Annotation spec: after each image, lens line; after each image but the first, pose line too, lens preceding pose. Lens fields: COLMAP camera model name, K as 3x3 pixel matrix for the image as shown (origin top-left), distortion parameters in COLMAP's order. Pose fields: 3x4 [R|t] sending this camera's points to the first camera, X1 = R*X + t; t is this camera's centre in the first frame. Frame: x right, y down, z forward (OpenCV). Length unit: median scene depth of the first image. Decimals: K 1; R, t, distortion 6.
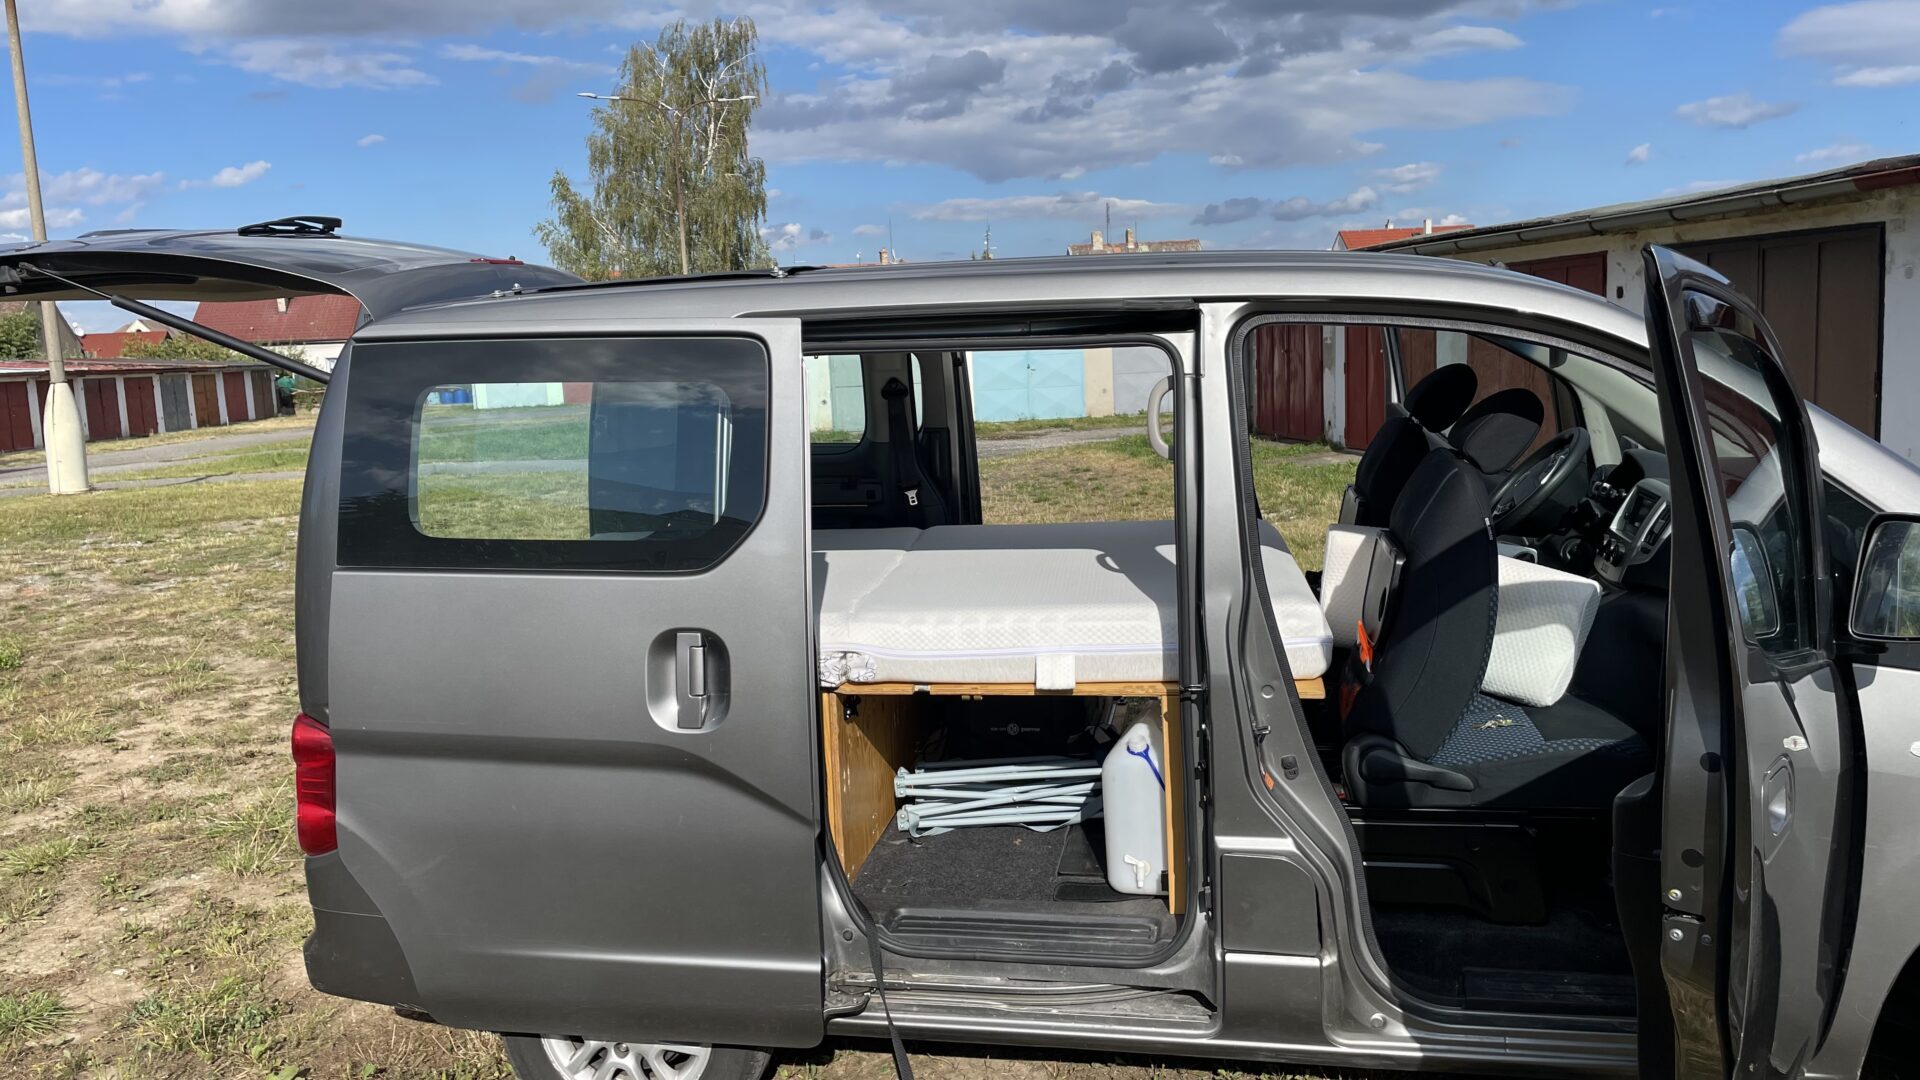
lens RADIAL K [[1475.0, 0, 960.0], [0, 1475.0, 540.0], [0, 0, 1]] dist [0.103854, -0.141712]
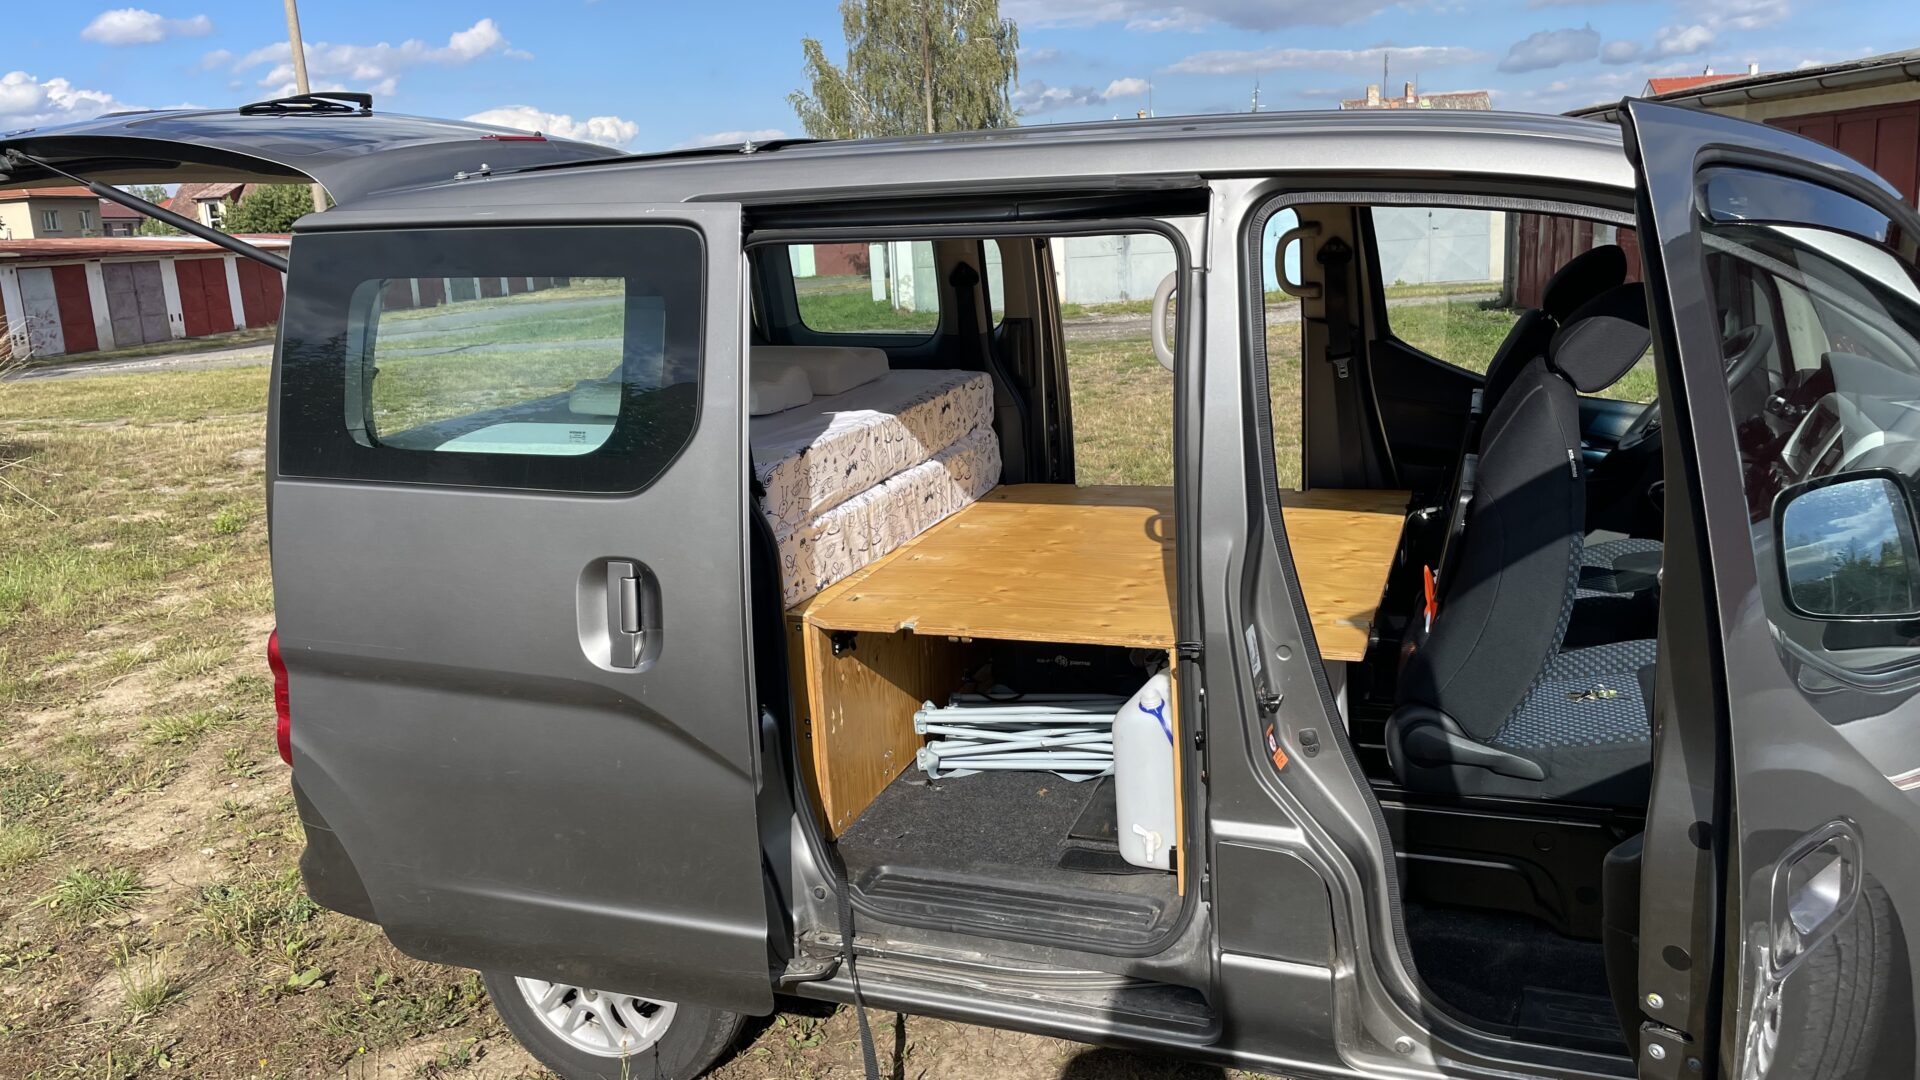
lens RADIAL K [[1475.0, 0, 960.0], [0, 1475.0, 540.0], [0, 0, 1]] dist [0.103854, -0.141712]
pose [[0.984773, 0.030366, -0.171172, 0.156656], [-0.015485, 0.996035, 0.087606, -0.029096], [0.173154, -0.083621, 0.981339, 0.142907]]
